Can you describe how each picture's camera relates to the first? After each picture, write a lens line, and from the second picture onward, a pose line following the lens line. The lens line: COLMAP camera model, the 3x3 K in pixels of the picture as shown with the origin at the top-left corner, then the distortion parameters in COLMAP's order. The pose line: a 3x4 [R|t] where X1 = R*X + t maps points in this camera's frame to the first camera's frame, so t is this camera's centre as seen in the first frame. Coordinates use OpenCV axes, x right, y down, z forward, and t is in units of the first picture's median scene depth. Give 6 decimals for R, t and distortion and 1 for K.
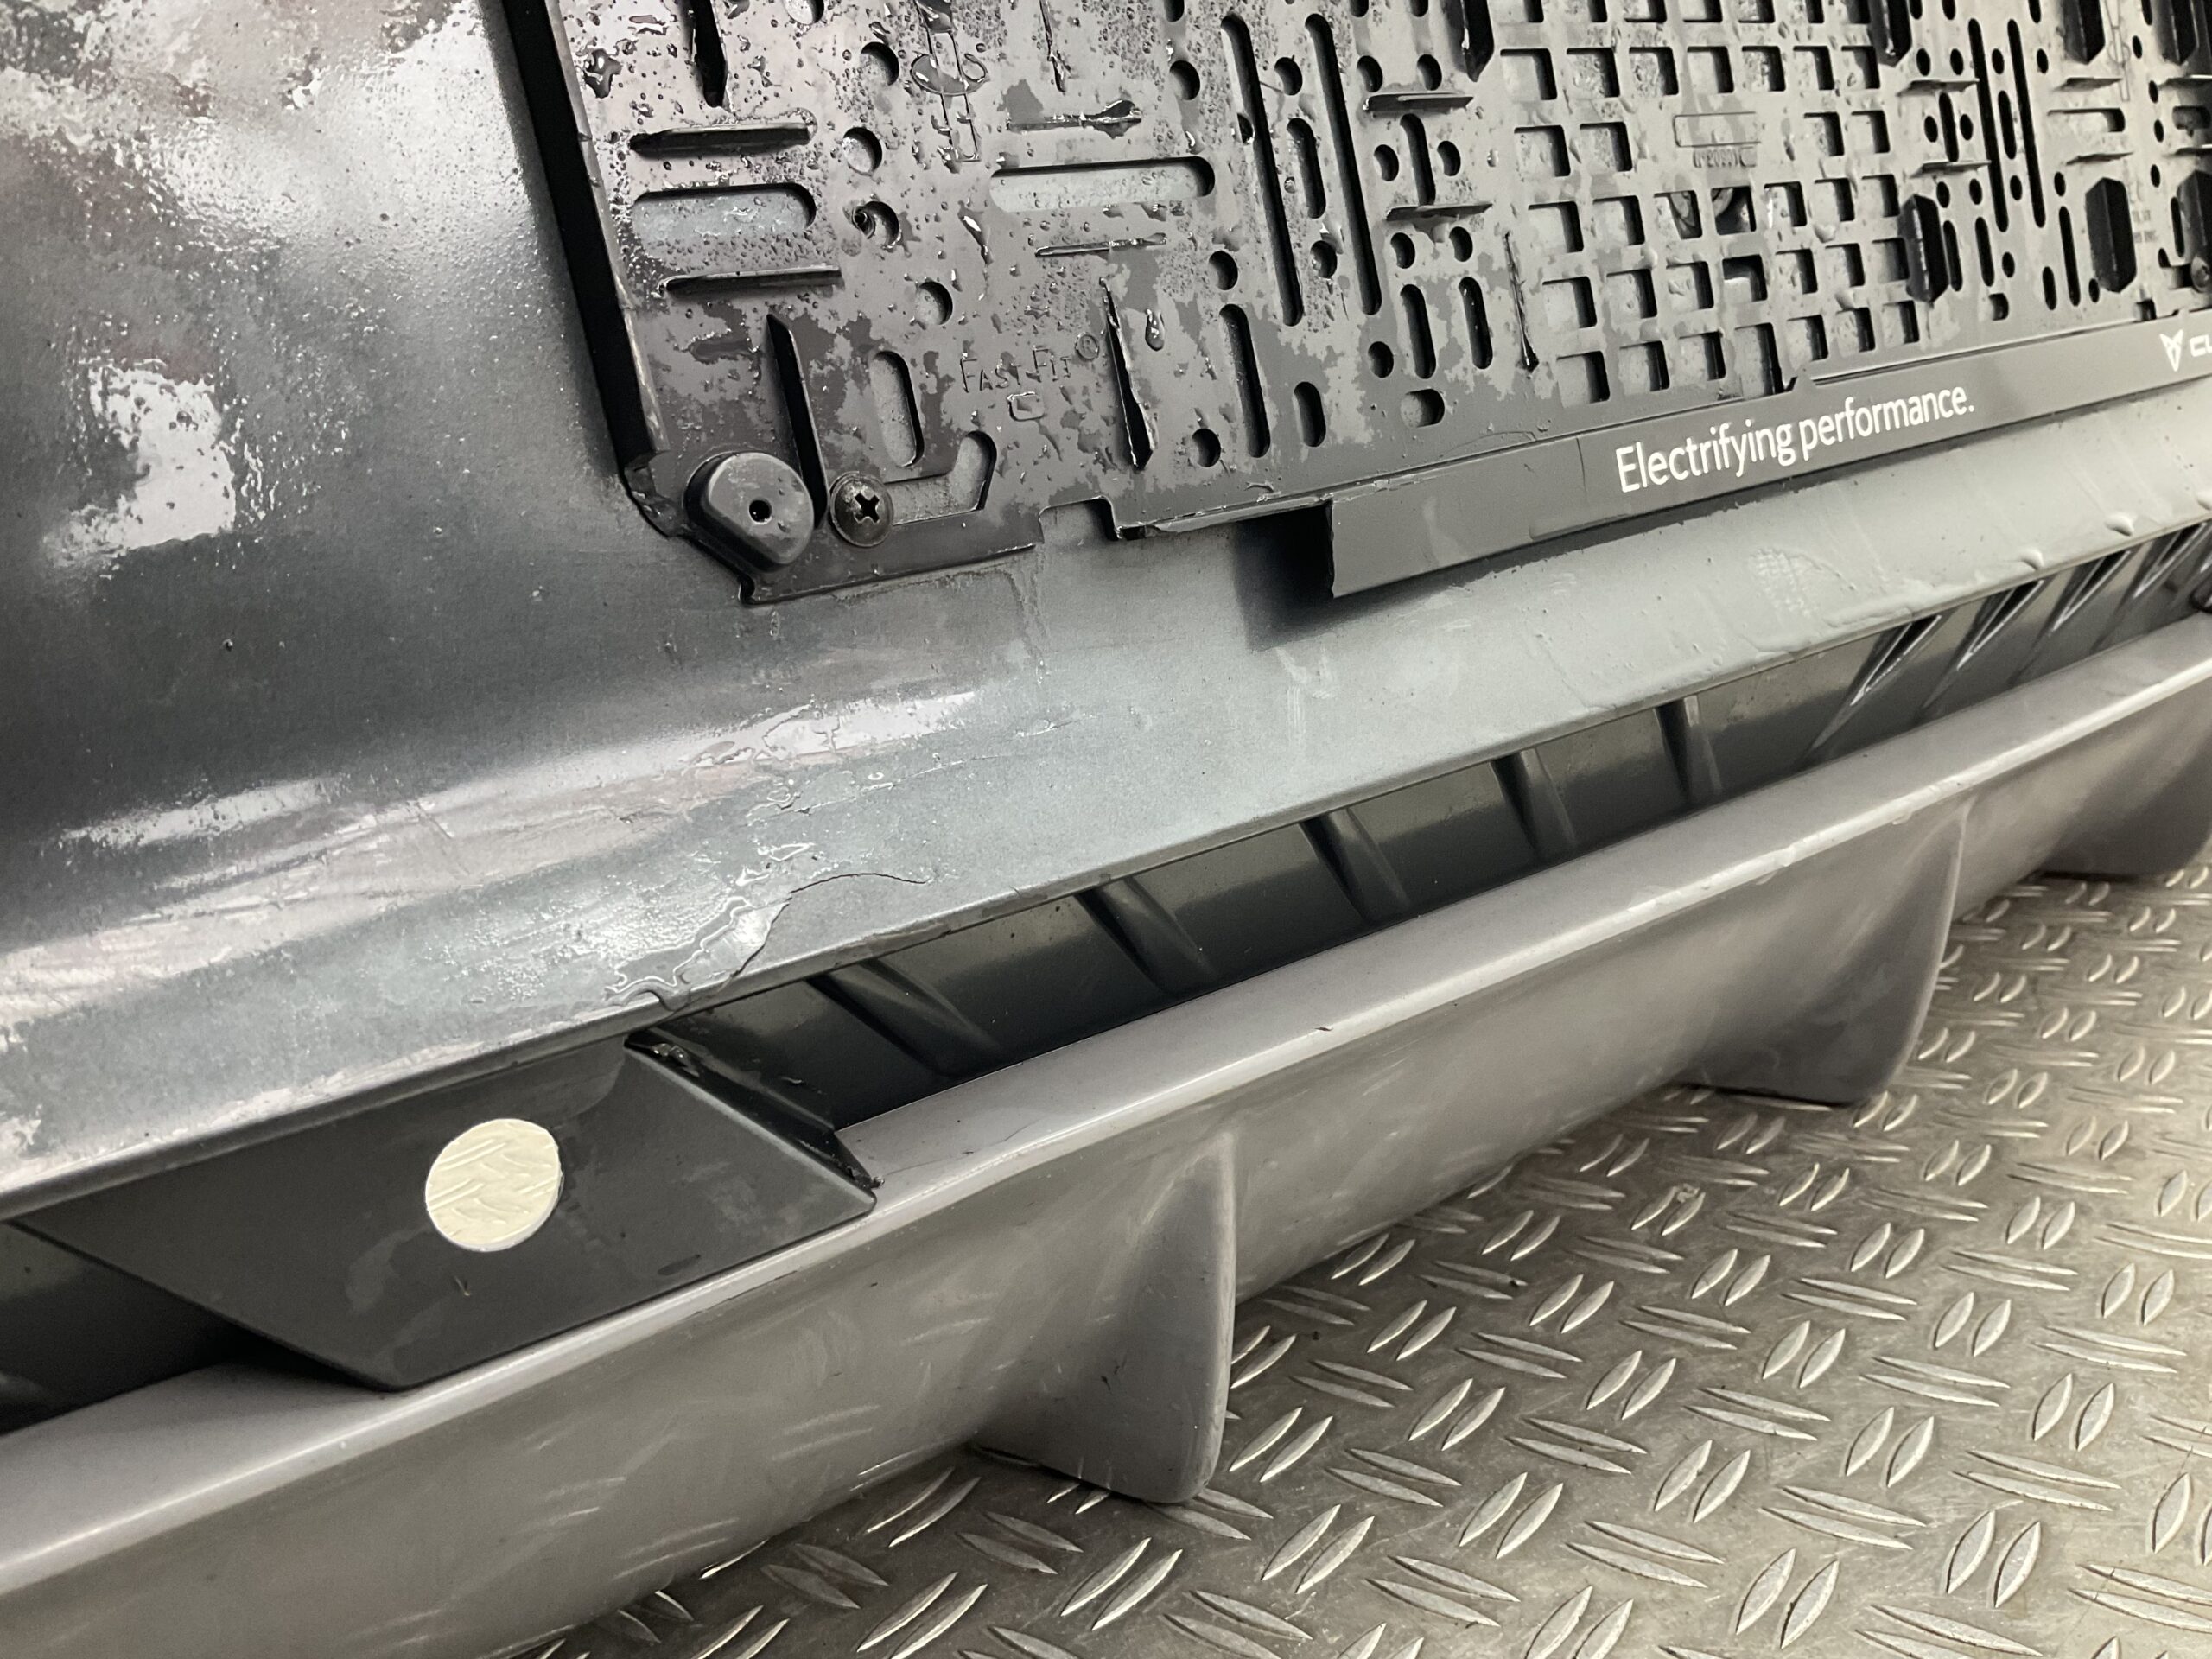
lens RADIAL K [[1882.4, 0, 1132.1], [0, 1882.4, 826.5], [0, 0, 1]] dist [0.126228, -0.279700]
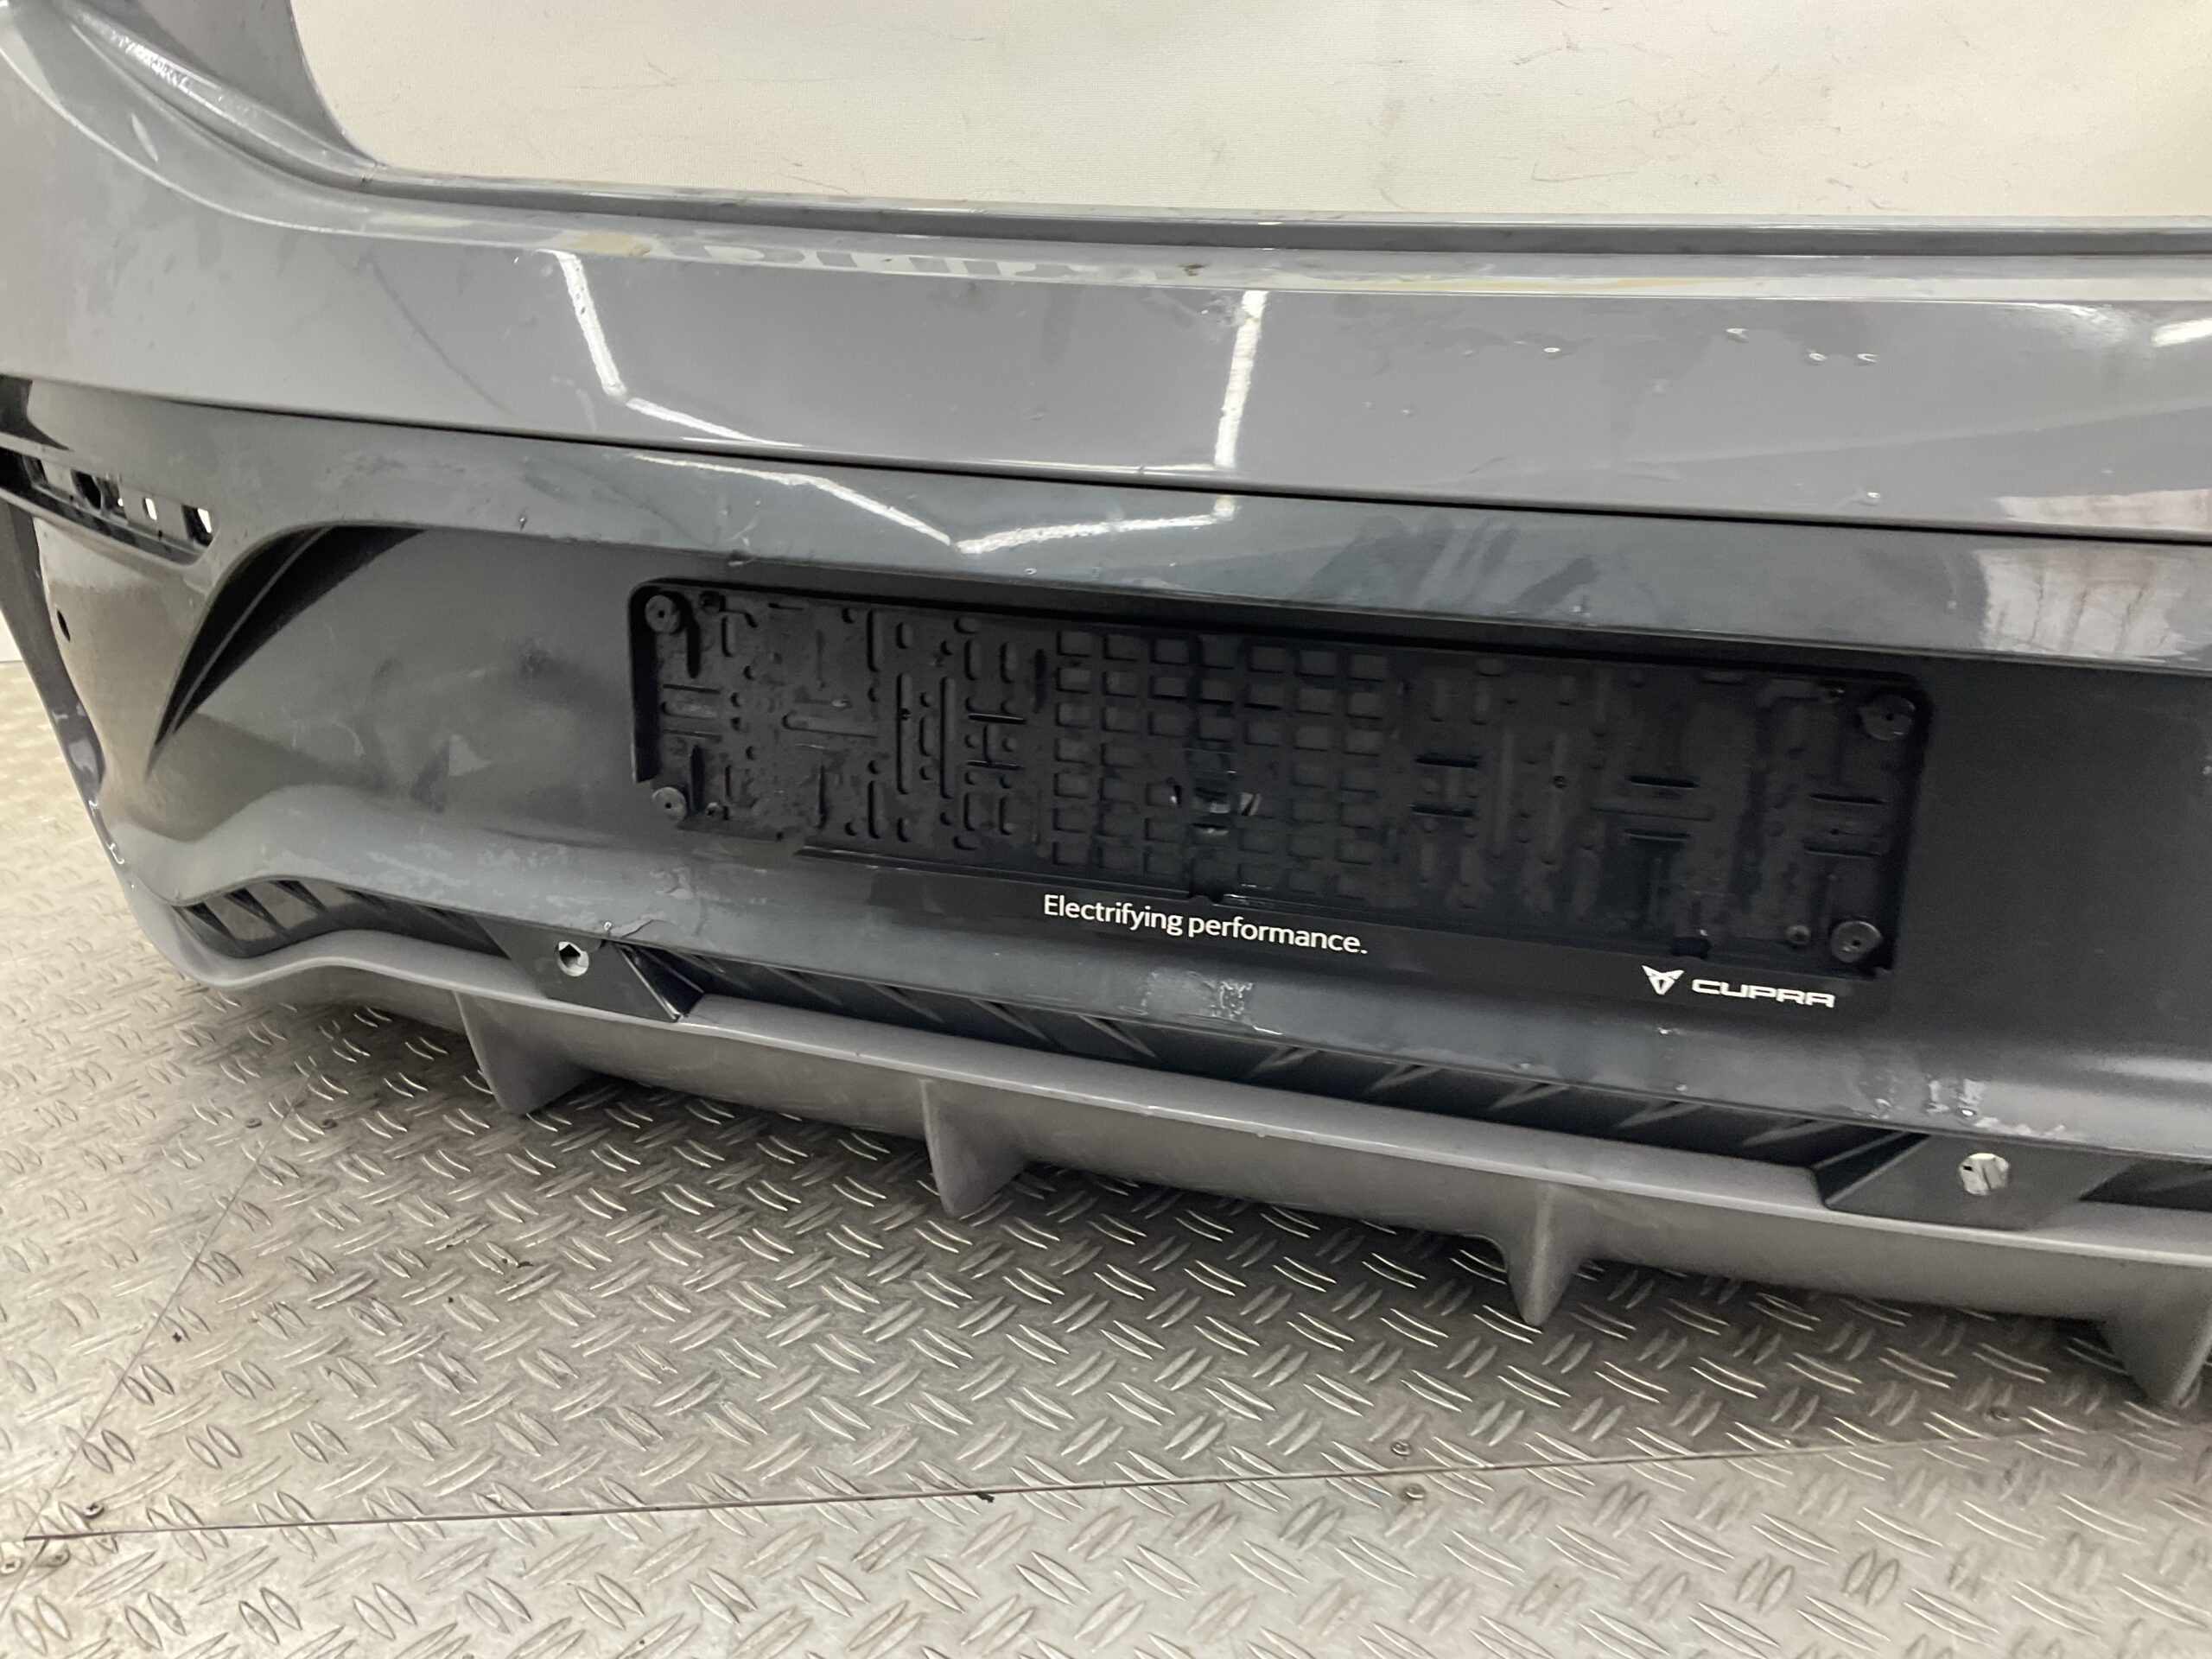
lens RADIAL K [[1806.0, 0, 1107.4], [0, 1806.0, 816.5], [0, 0, 1]] dist [0.103253, -0.183359]
pose [[0.561703, 0.425110, -0.709768, 1.752300], [-0.263037, 0.905141, 0.333961, -1.005664], [0.784411, -0.000892, 0.620241, -0.209706]]
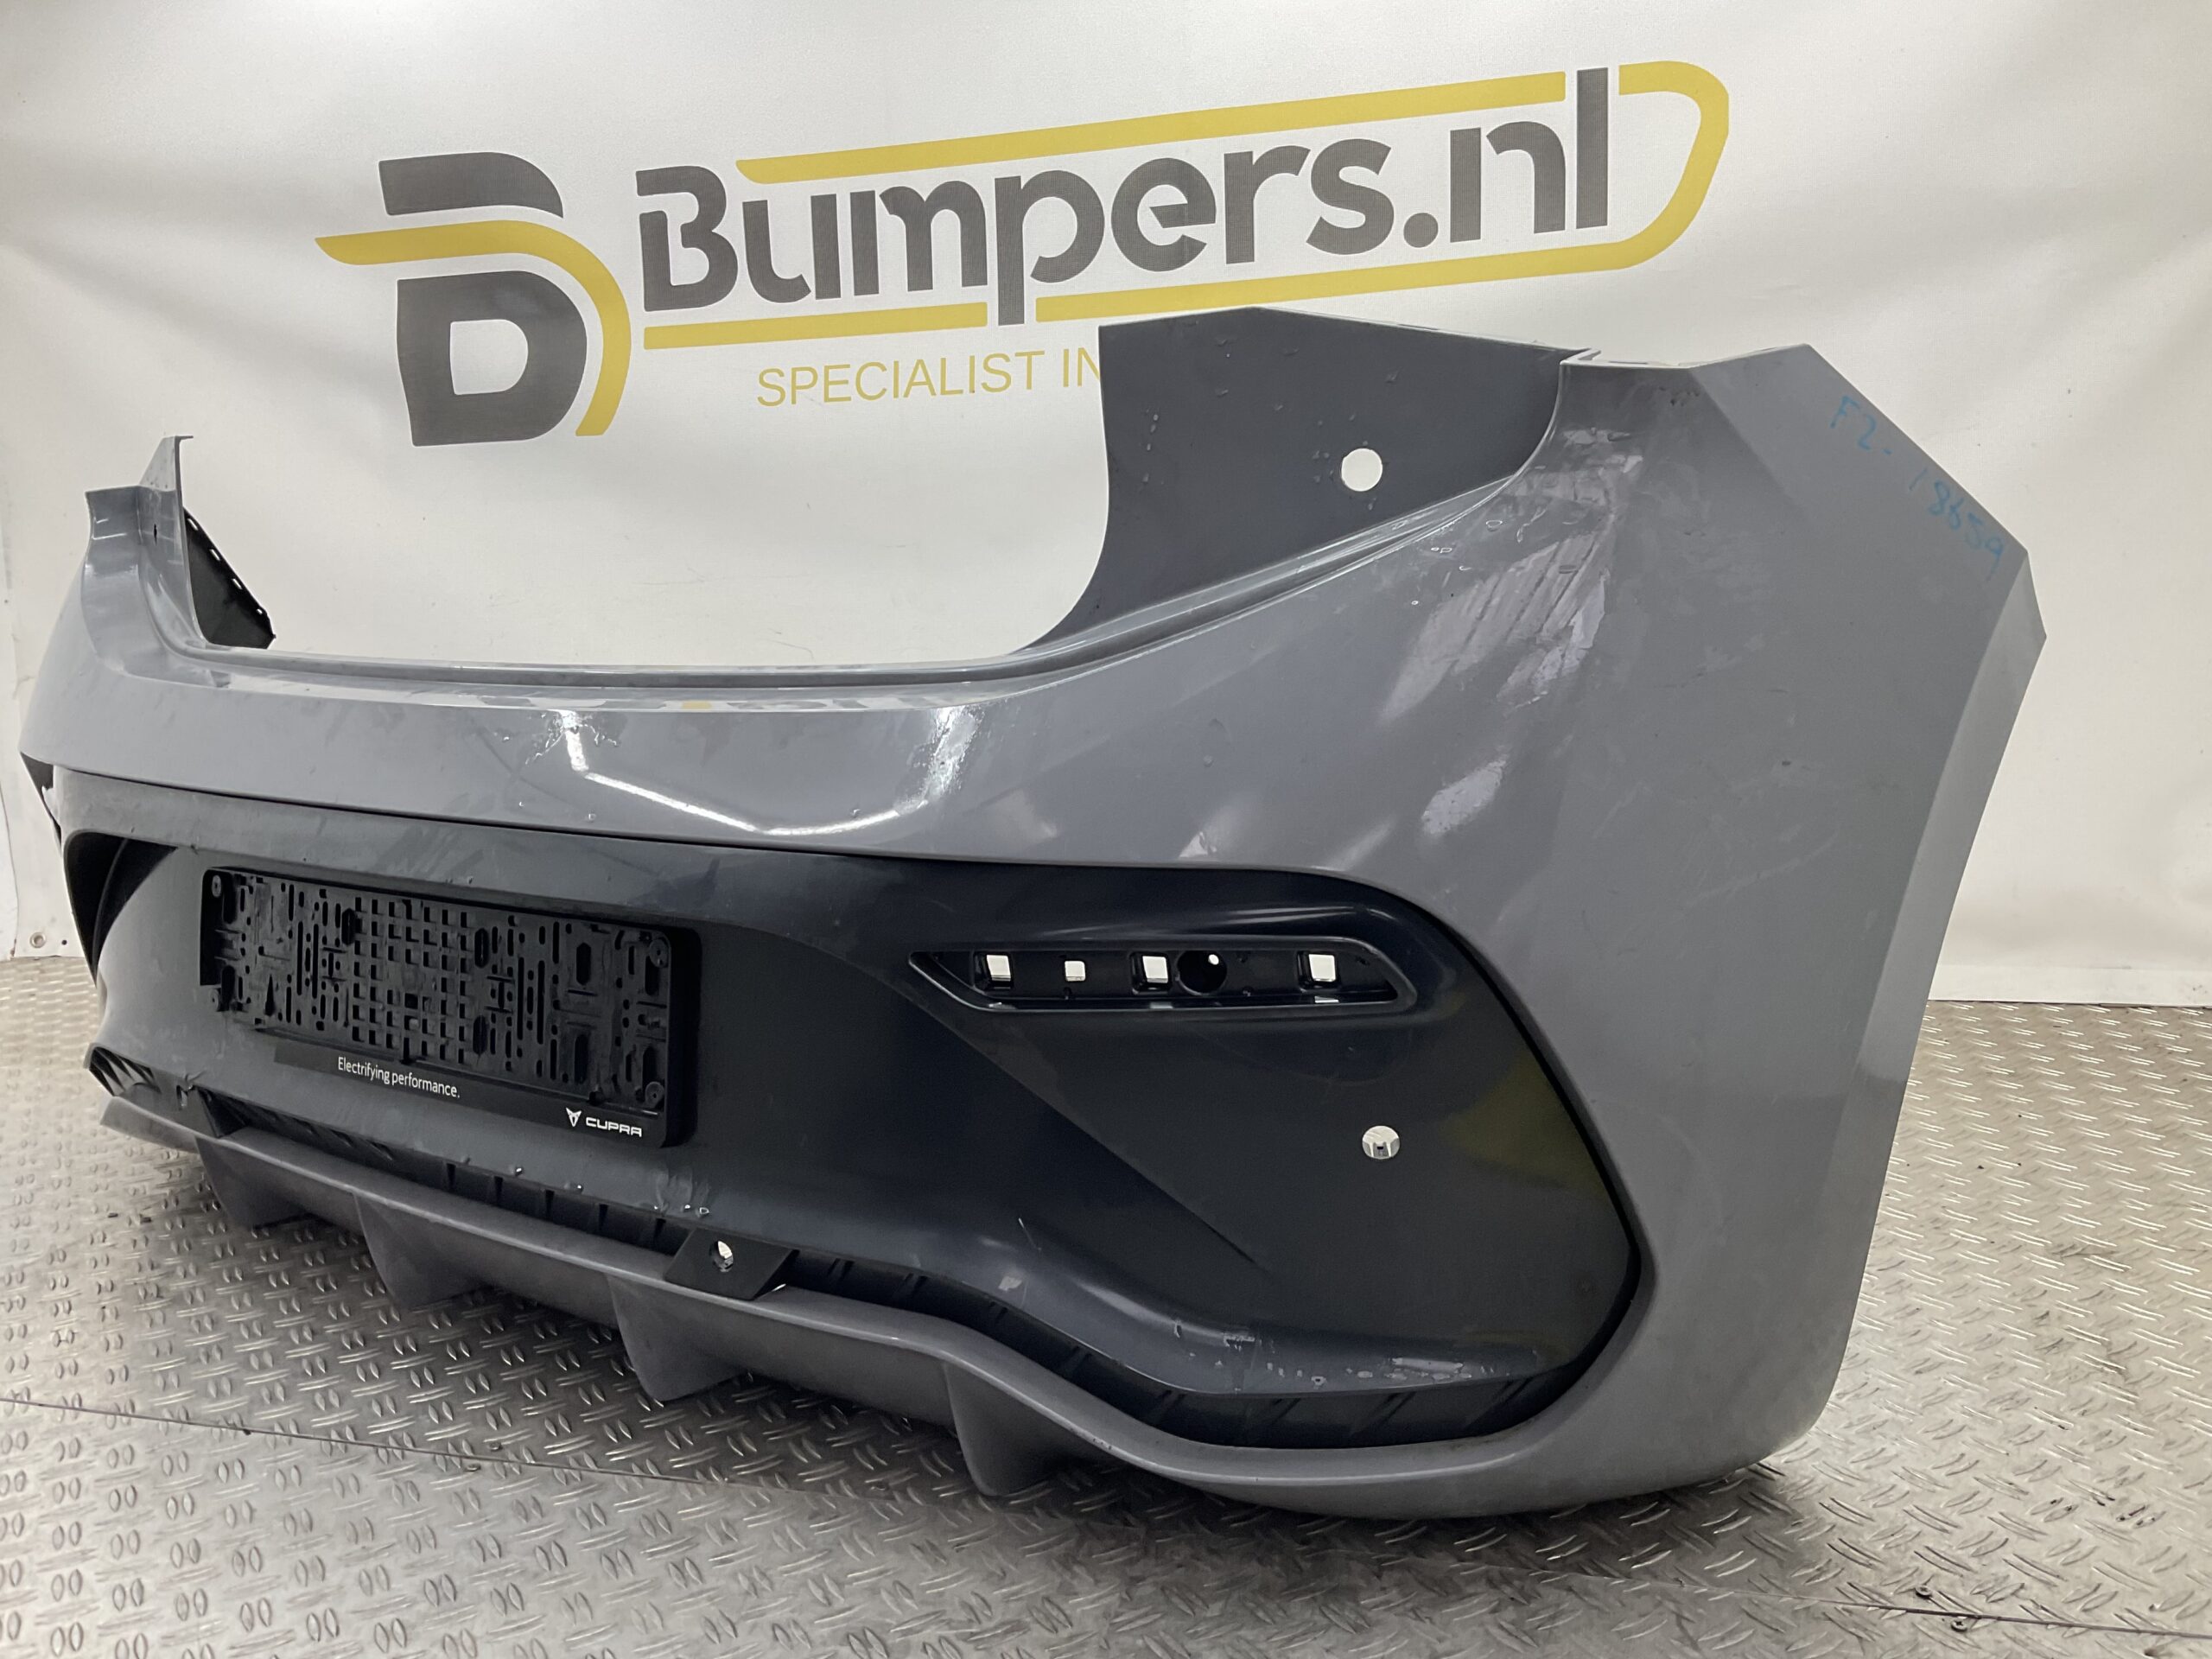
lens RADIAL K [[1882.4, 0, 1132.1], [0, 1882.4, 826.5], [0, 0, 1]] dist [0.126228, -0.279700]
pose [[0.261207, 0.263664, -0.928575, 3.902551], [-0.230221, 0.951228, 0.205336, -1.710283], [0.937427, 0.160142, 0.309169, 1.254334]]
